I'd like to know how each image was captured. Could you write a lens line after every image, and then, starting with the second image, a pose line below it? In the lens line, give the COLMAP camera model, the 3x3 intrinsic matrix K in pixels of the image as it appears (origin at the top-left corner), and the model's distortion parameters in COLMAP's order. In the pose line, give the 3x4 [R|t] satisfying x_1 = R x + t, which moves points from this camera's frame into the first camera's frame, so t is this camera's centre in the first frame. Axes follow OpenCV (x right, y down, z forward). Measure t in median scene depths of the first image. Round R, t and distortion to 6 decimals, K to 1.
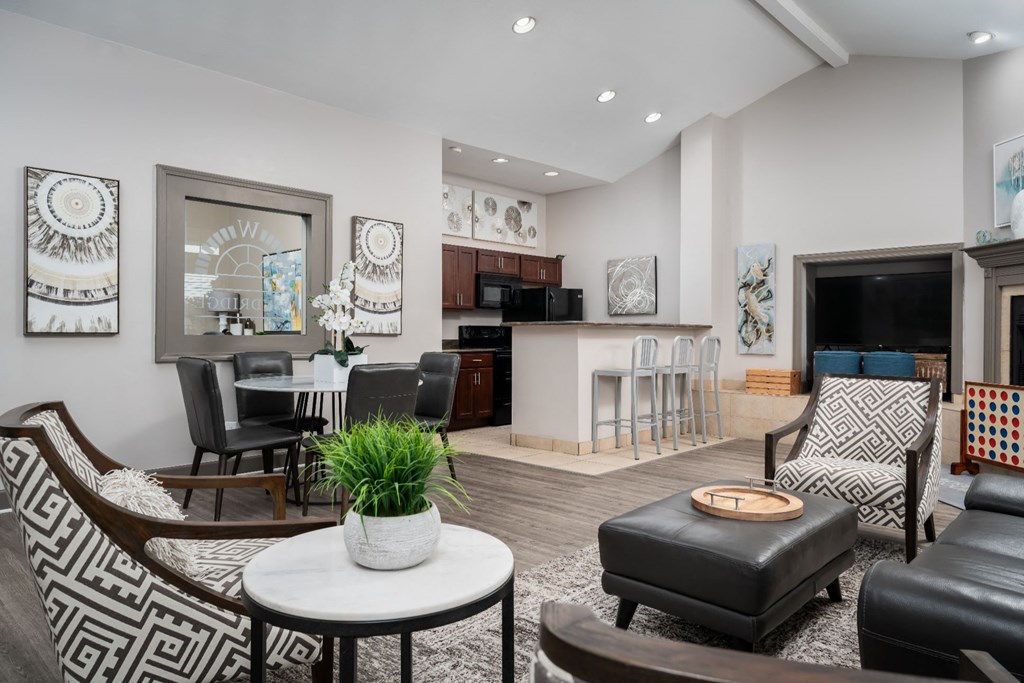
lens RADIAL K [[668.0, 0, 514.1], [0, 668.0, 339.8], [0, 0, 1]] dist [0.000275, 0.000299]
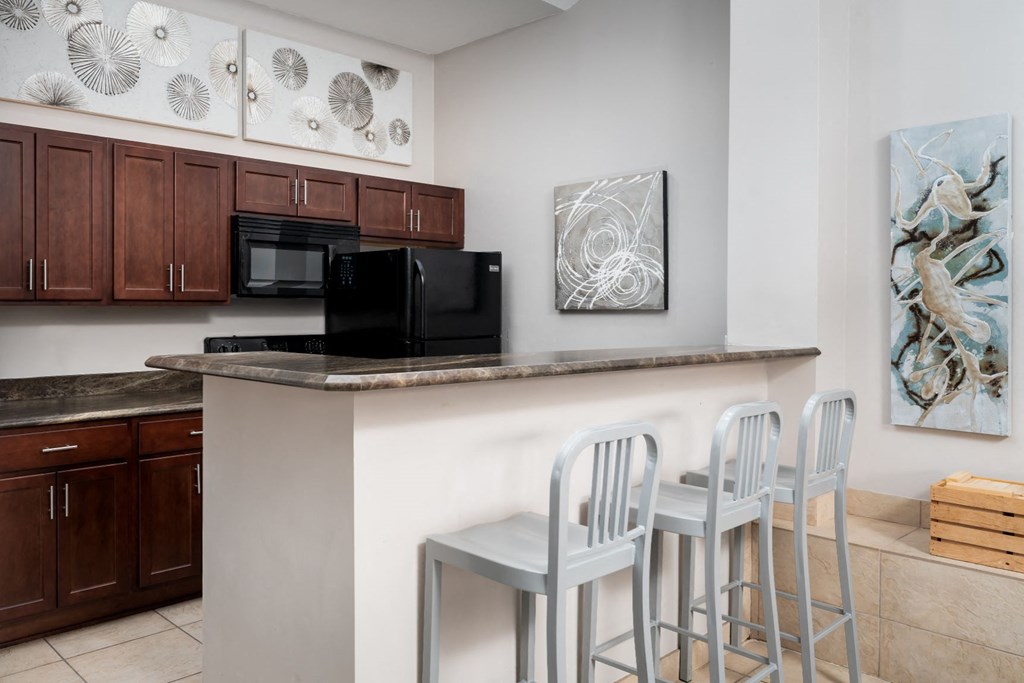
lens RADIAL K [[771.9, 0, 452.5], [0, 771.9, 321.2], [0, 0, 1]] dist [0.001915, 0.002819]
pose [[0.997354, 0.000984, -0.072690, 0.114808], [-0.000520, 0.999979, 0.006415, -0.034970], [0.072695, -0.006360, 0.997334, 0.508211]]
